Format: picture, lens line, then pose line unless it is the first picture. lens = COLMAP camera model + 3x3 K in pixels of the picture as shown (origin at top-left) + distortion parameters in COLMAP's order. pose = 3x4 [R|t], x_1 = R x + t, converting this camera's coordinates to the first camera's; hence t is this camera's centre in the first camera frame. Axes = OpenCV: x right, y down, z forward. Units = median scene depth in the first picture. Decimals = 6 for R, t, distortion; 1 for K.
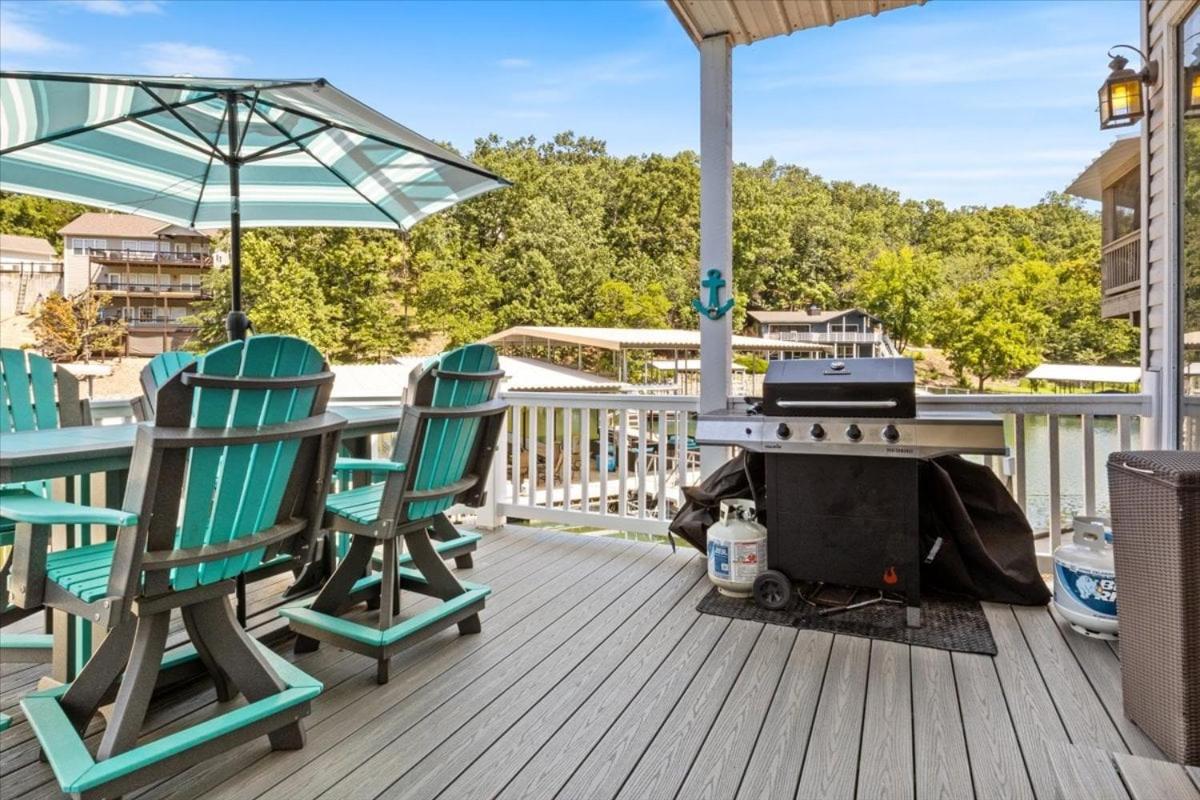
lens RADIAL K [[625.6, 0, 608.3], [0, 625.6, 358.0], [0, 0, 1]] dist [-0.008878, 0.000105]
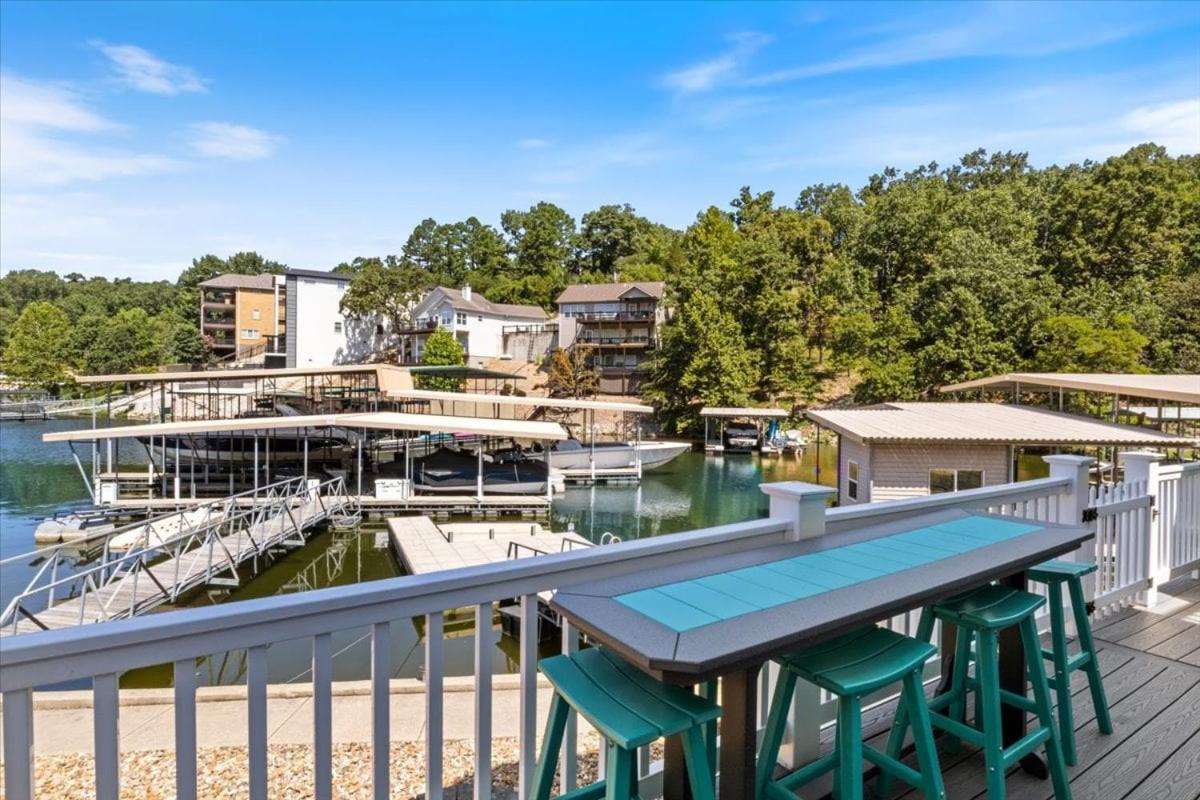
lens RADIAL K [[613.3, 0, 609.0], [0, 613.3, 401.5], [0, 0, 1]] dist [-0.005687, -0.001752]
pose [[0.846528, 0.017047, -0.532072, -0.068459], [-0.011706, 0.999842, 0.013409, -0.004143], [0.532216, -0.005123, 0.846593, -0.066611]]
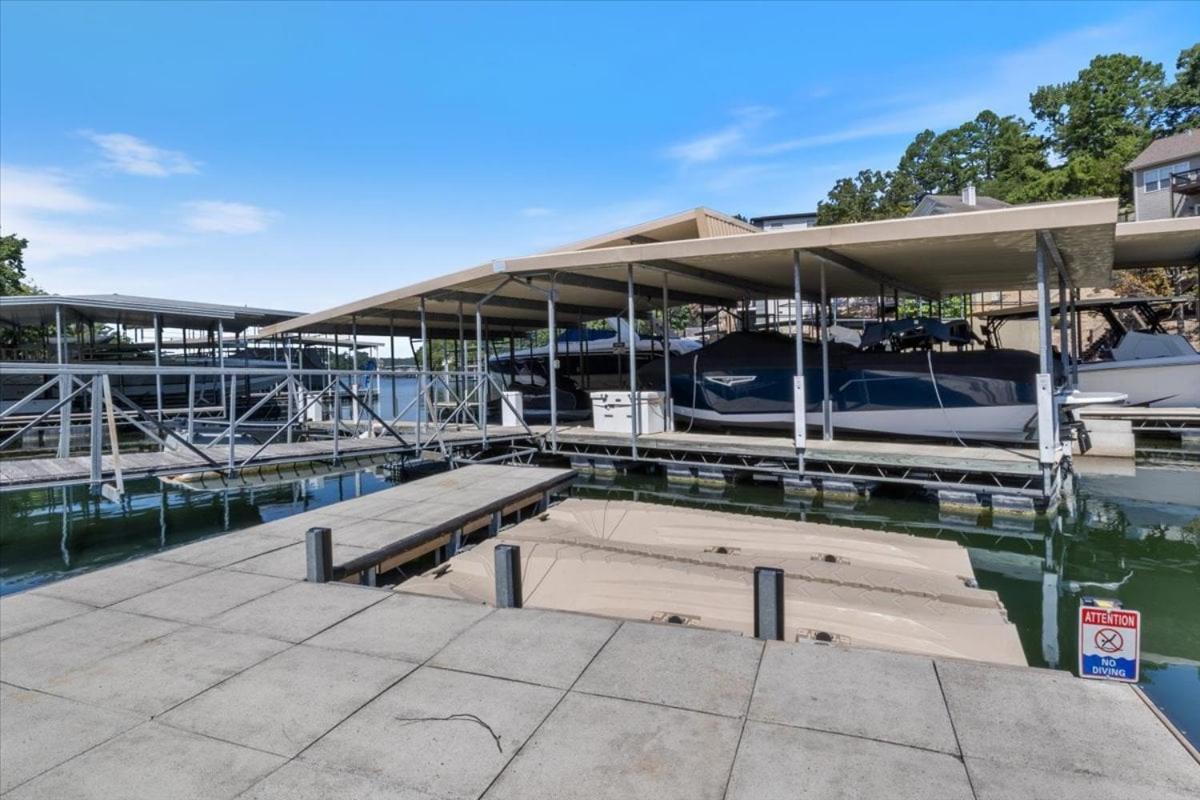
lens RADIAL K [[632.2, 0, 613.8], [0, 632.2, 373.4], [0, 0, 1]] dist [-0.004975, -0.002805]
pose [[0.220637, -0.006563, -0.975334, -0.211242], [0.028882, 0.999583, -0.000193, 0.045030], [0.974928, -0.028127, 0.220735, 0.138151]]
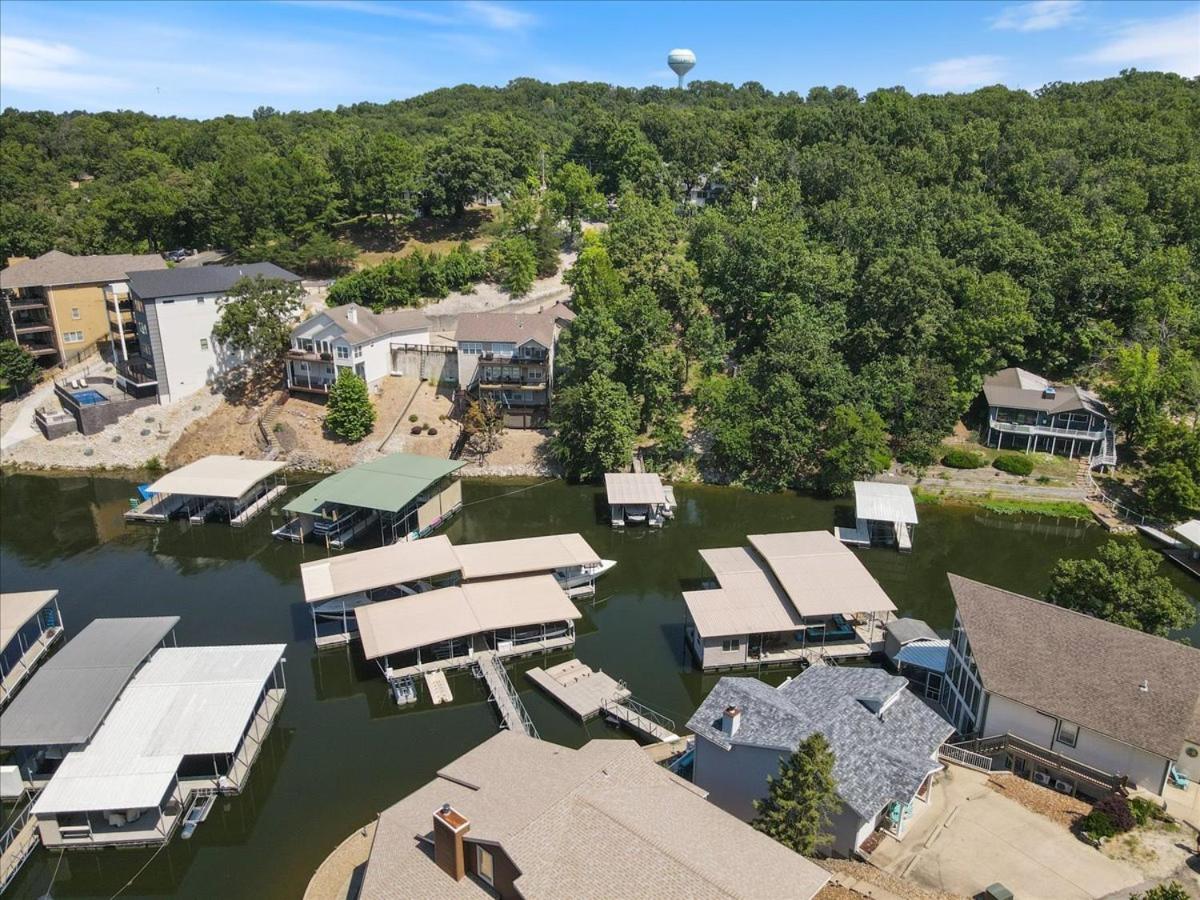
lens RADIAL K [[879.6, 0, 601.4], [0, 879.6, 449.2], [0, 0, 1]] dist [-0.019465, 0.070613]
pose [[0.950206, 0.102169, -0.294398, 0.069437], [-0.003185, 0.947860, 0.318670, -0.577196], [0.311607, -0.301865, 0.900988, -0.771927]]
